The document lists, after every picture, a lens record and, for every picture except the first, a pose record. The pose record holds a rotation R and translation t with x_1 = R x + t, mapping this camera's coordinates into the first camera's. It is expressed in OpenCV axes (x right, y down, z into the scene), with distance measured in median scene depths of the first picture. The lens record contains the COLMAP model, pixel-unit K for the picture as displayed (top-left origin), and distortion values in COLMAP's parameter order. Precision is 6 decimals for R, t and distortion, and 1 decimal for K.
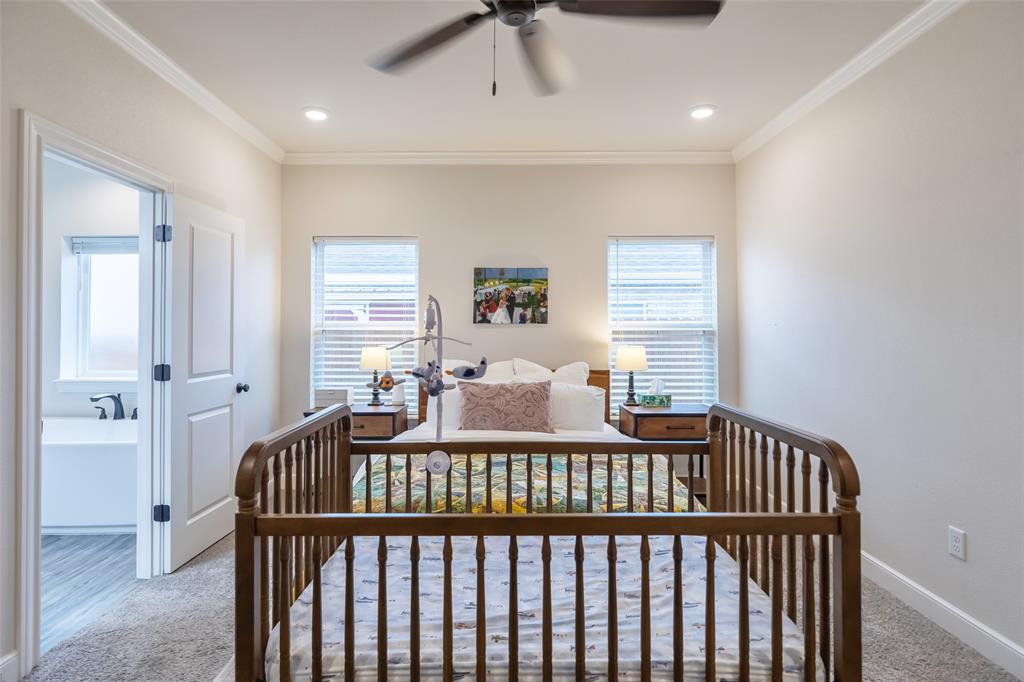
lens RADIAL K [[519.6, 0, 507.1], [0, 519.6, 318.4], [0, 0, 1]] dist [-0.002801, 0.001260]
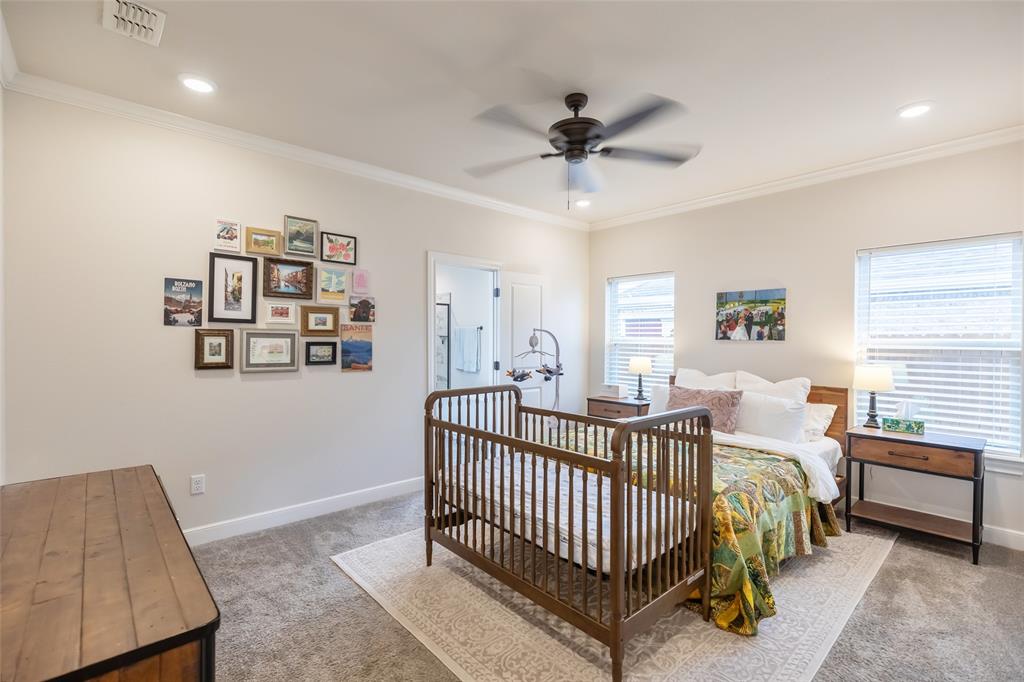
lens RADIAL K [[464.8, 0, 511.9], [0, 464.8, 341.7], [0, 0, 1]] dist [0.008158, -0.001243]
pose [[0.667853, 0.009604, -0.744232, 0.416970], [0.005617, 0.999823, 0.017943, -0.007714], [0.744272, -0.016164, 0.667681, -0.058928]]
